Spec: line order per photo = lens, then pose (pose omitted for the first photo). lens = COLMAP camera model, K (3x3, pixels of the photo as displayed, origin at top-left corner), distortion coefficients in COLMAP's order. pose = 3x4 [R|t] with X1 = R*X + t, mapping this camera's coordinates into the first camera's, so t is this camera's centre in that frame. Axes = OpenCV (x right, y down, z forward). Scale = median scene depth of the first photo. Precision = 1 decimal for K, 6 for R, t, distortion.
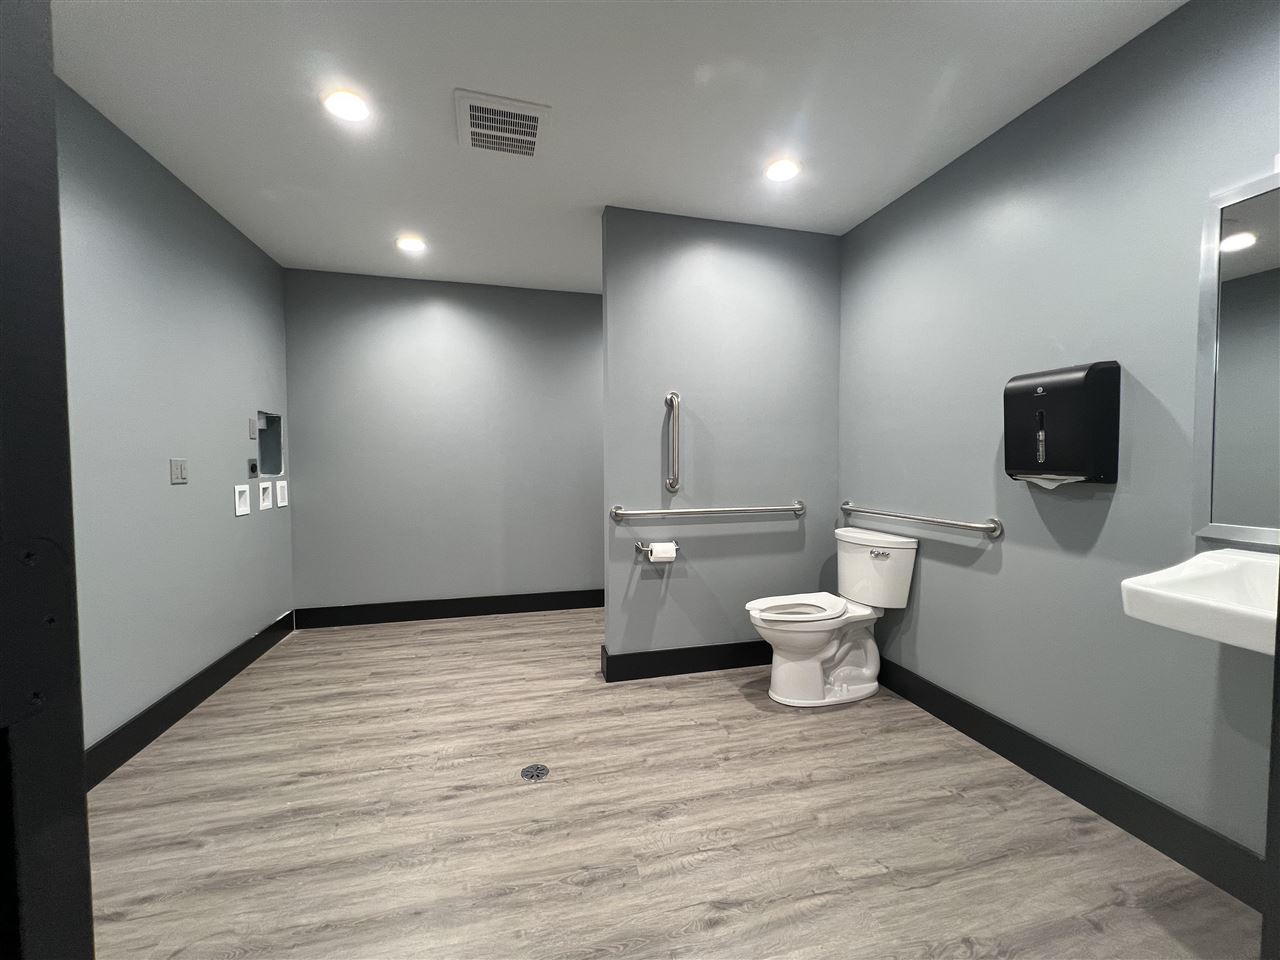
lens RADIAL K [[505.8, 0, 640.0], [0, 505.8, 480.0], [0, 0, 1]] dist [-0.001937, 0.000337]
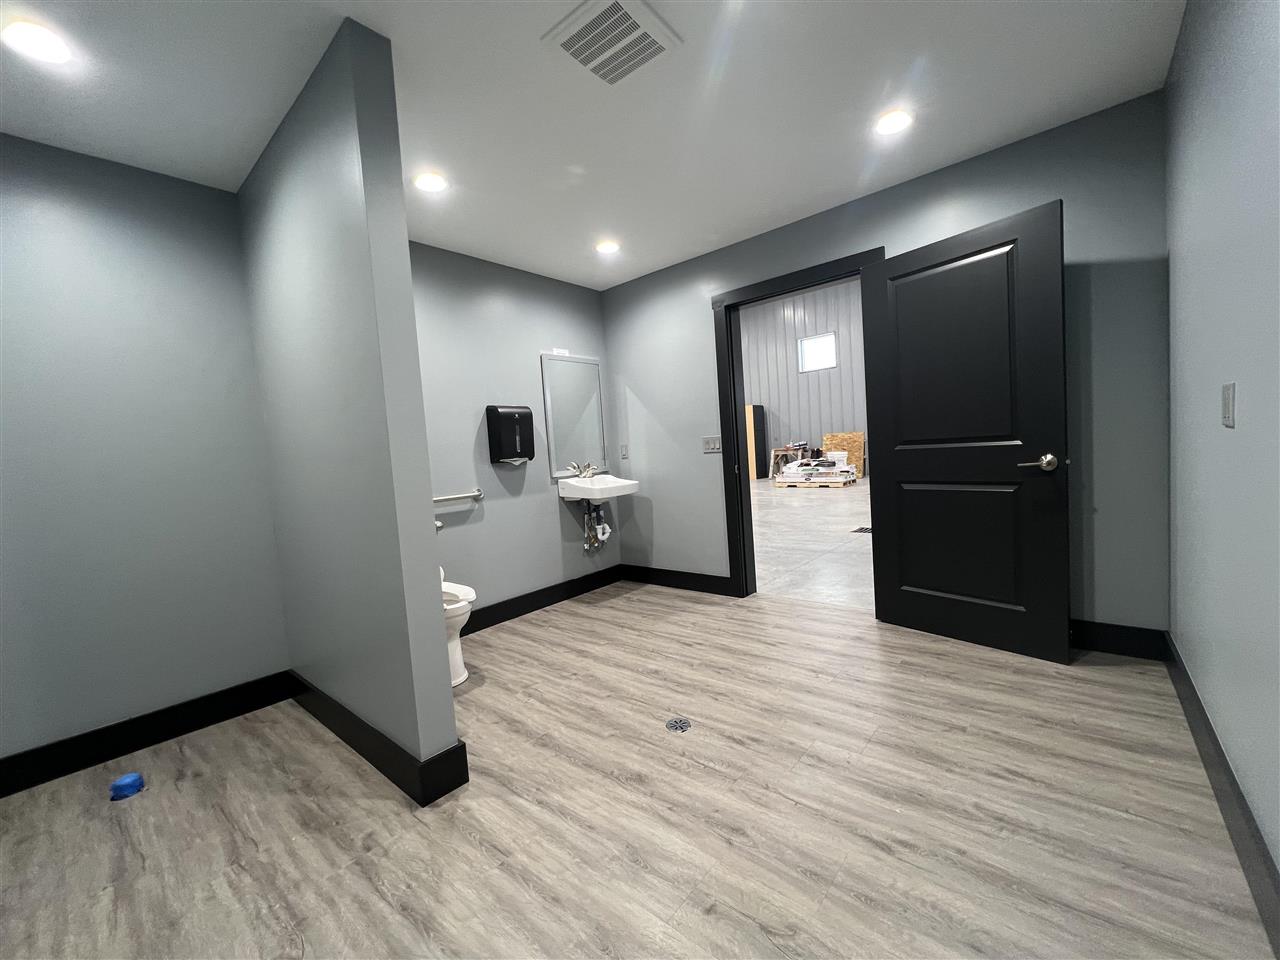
lens RADIAL K [[513.5, 0, 640.0], [0, 513.5, 480.0], [0, 0, 1]] dist [-0.001460, -0.000342]
pose [[-0.571908, -0.006302, 0.820294, -1.057791], [0.100501, 0.991899, 0.077690, -0.030978], [-0.814138, 0.126872, -0.566641, 1.627290]]
